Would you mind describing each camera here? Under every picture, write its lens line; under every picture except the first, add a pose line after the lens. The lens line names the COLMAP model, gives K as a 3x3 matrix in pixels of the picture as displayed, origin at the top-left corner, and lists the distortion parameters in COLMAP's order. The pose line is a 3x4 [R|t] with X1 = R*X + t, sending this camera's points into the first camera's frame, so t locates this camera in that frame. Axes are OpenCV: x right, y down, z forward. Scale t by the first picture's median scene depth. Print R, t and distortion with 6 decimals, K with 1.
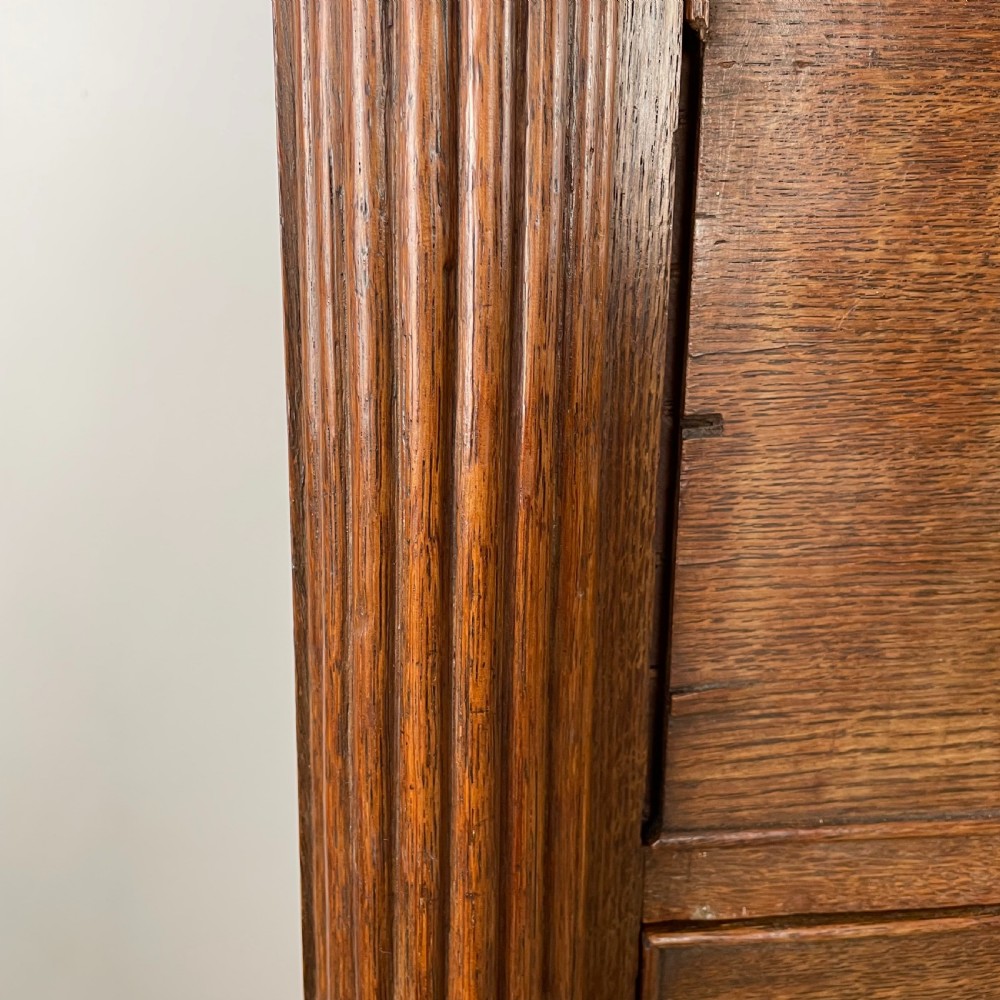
lens RADIAL K [[1027.1, 0, 499.5], [0, 1027.1, 485.9], [0, 0, 1]] dist [0.053384, -0.100373]
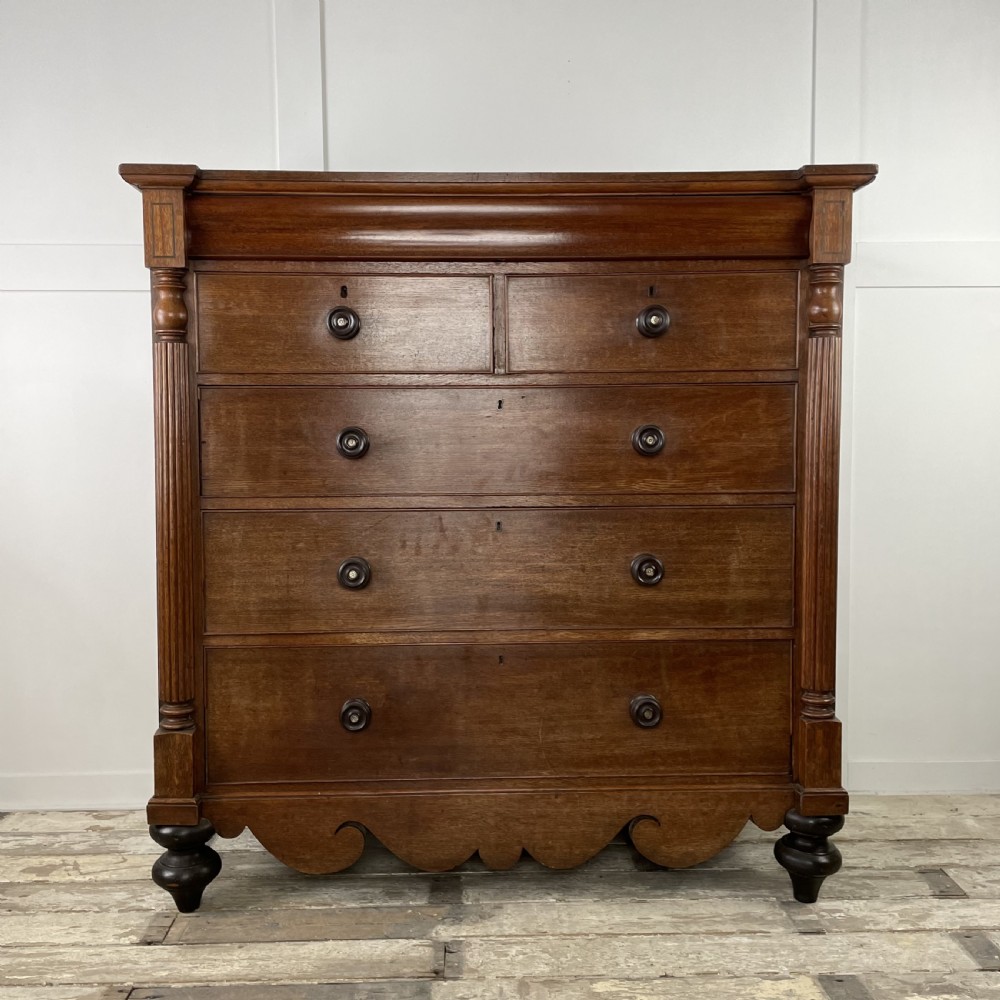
lens RADIAL K [[1046.1, 0, 496.0], [0, 1046.1, 484.9], [0, 0, 1]] dist [0.095678, -0.133199]
pose [[0.993386, -0.005289, -0.114701, 3.472058], [-0.013023, 0.987304, -0.158310, 1.576238], [0.114082, 0.158757, 0.980705, -6.956668]]
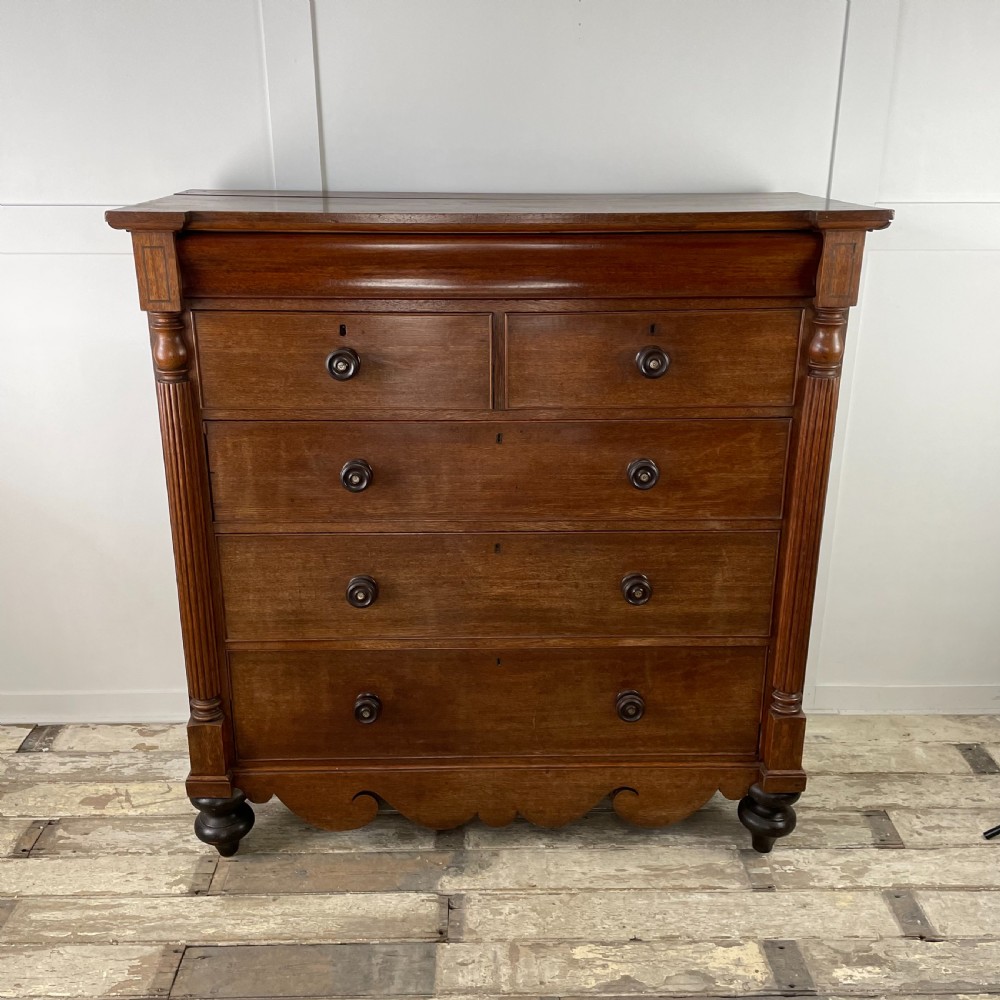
lens RADIAL K [[1024.1, 0, 501.1], [0, 1024.1, 492.9], [0, 0, 1]] dist [0.097117, -0.142672]
pose [[0.992325, 0.035605, -0.118422, 3.572004], [-0.021067, 0.992327, 0.121830, -0.984026], [0.121851, -0.118400, 0.985461, -7.156276]]
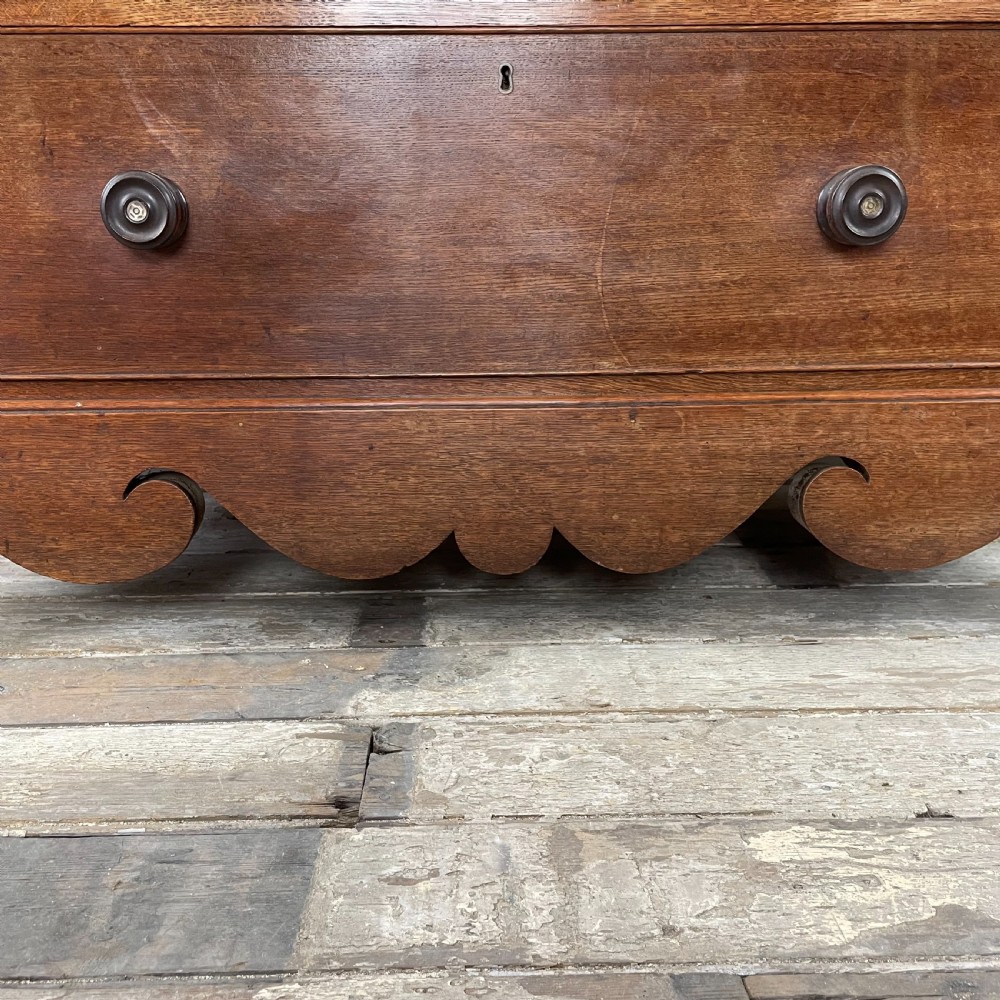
lens RADIAL K [[1024.1, 0, 501.1], [0, 1024.1, 492.9], [0, 0, 1]] dist [0.097117, -0.142672]
pose [[0.993390, 0.018712, -0.113254, 2.913323], [-0.012733, 0.998498, 0.053290, 2.807143], [0.114081, -0.051496, 0.992136, -1.720222]]
